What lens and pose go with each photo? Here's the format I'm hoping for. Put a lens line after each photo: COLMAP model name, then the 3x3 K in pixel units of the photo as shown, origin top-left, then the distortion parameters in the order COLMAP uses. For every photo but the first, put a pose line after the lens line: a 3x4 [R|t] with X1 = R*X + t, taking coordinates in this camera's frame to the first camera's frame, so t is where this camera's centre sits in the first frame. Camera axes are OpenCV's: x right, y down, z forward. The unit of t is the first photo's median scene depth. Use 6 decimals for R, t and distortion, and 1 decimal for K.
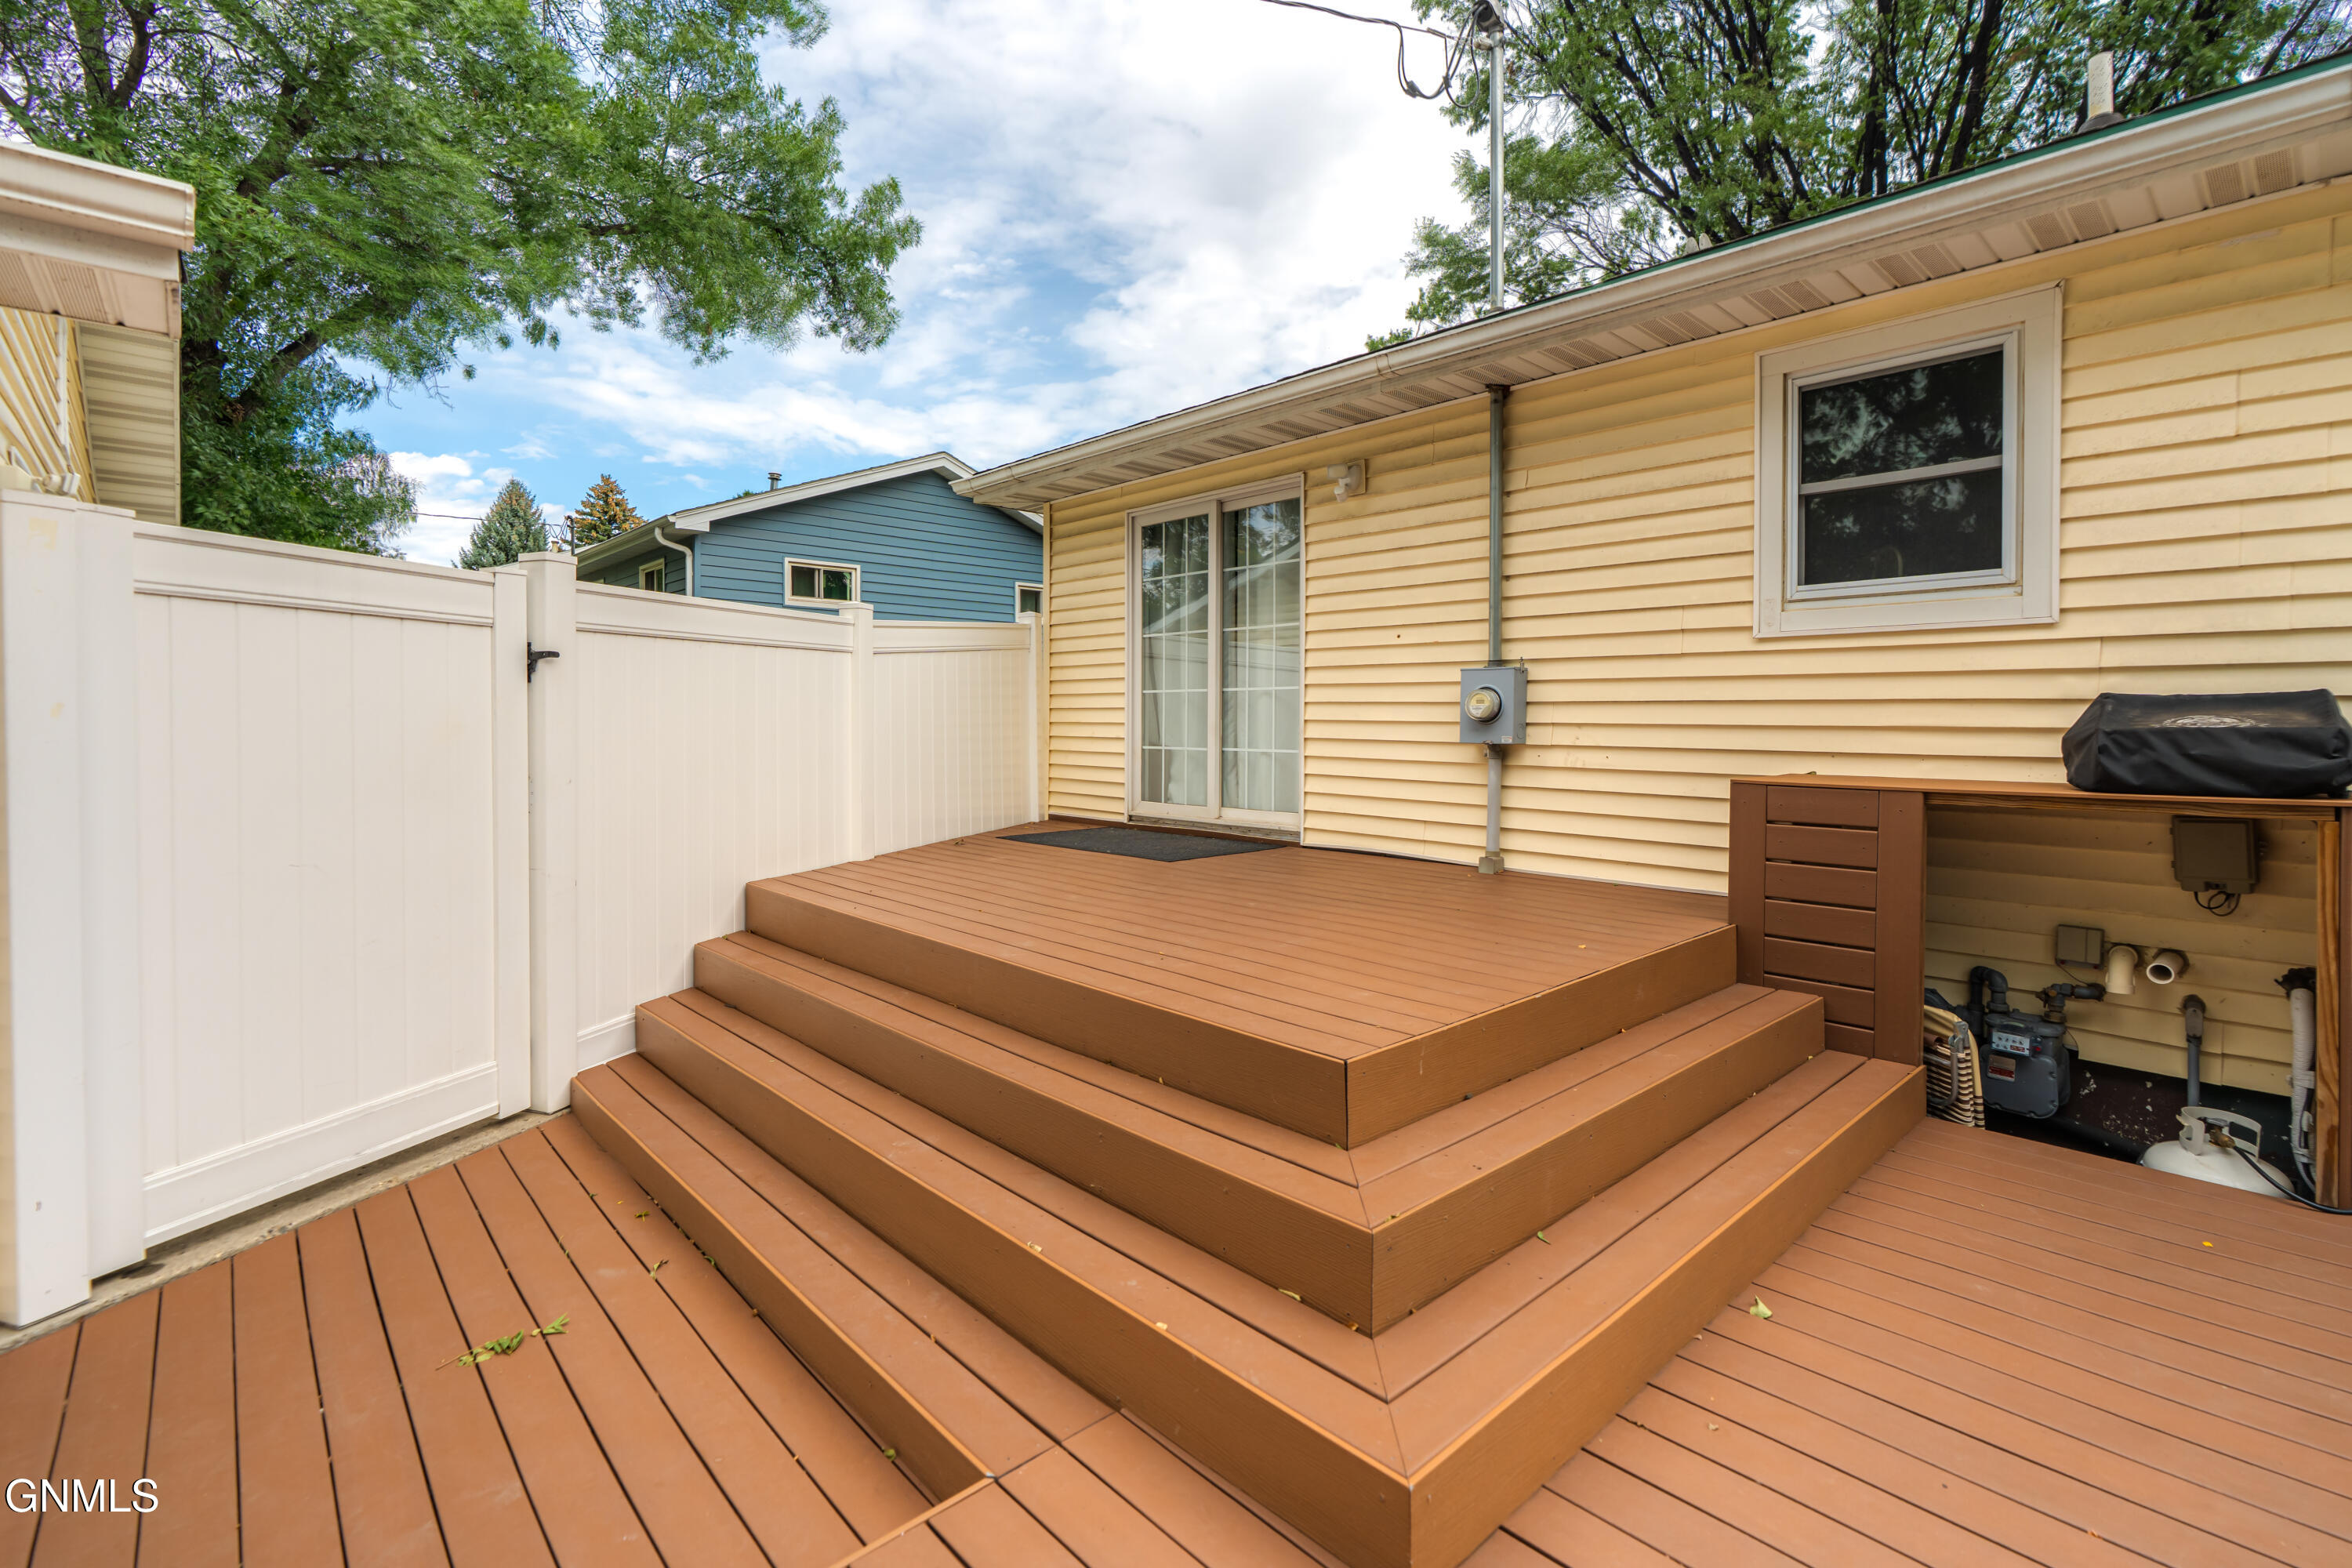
lens RADIAL K [[1064.9, 0, 1173.7], [0, 1064.9, 721.5], [0, 0, 1]] dist [-0.000430, -0.000092]
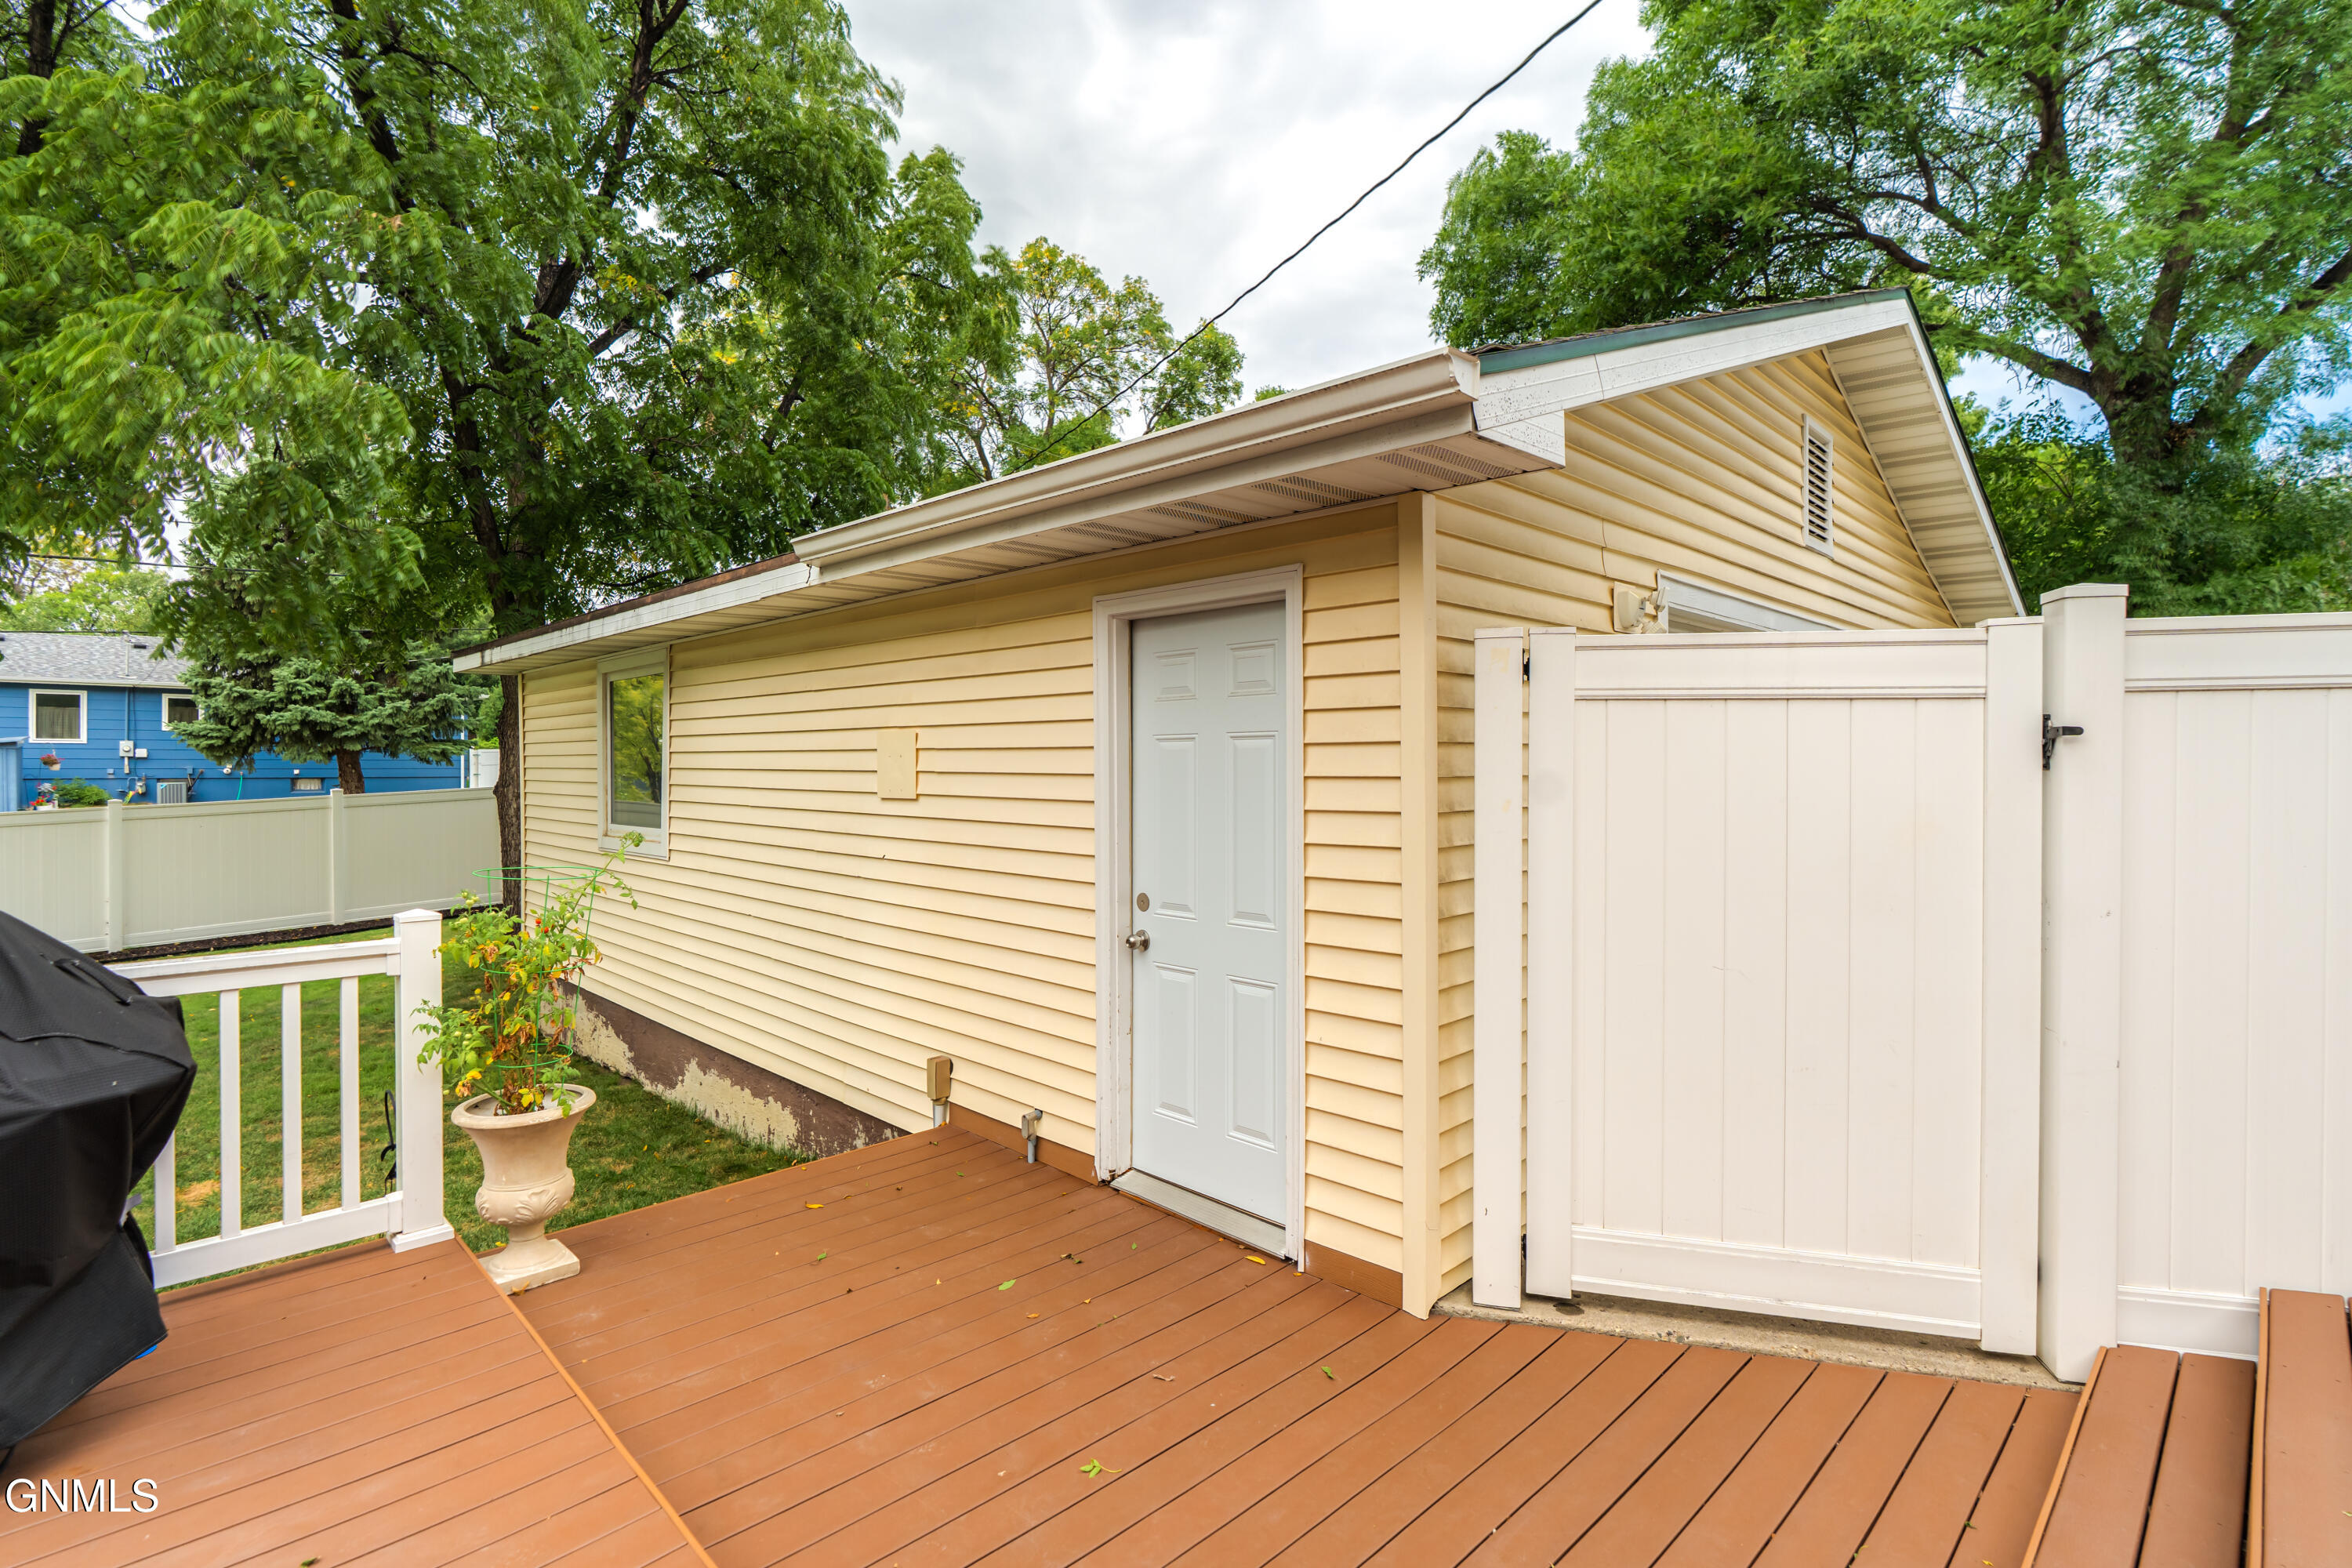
lens RADIAL K [[1123.8, 0, 1176.0], [0, 1123.8, 784.0], [0, 0, 1]] dist [0.000185, -0.000061]
pose [[0.041832, 0.018337, -0.998956, 0.159506], [-0.006886, 0.999813, 0.018064, -0.045787], [0.999101, 0.006123, 0.041950, 0.470628]]
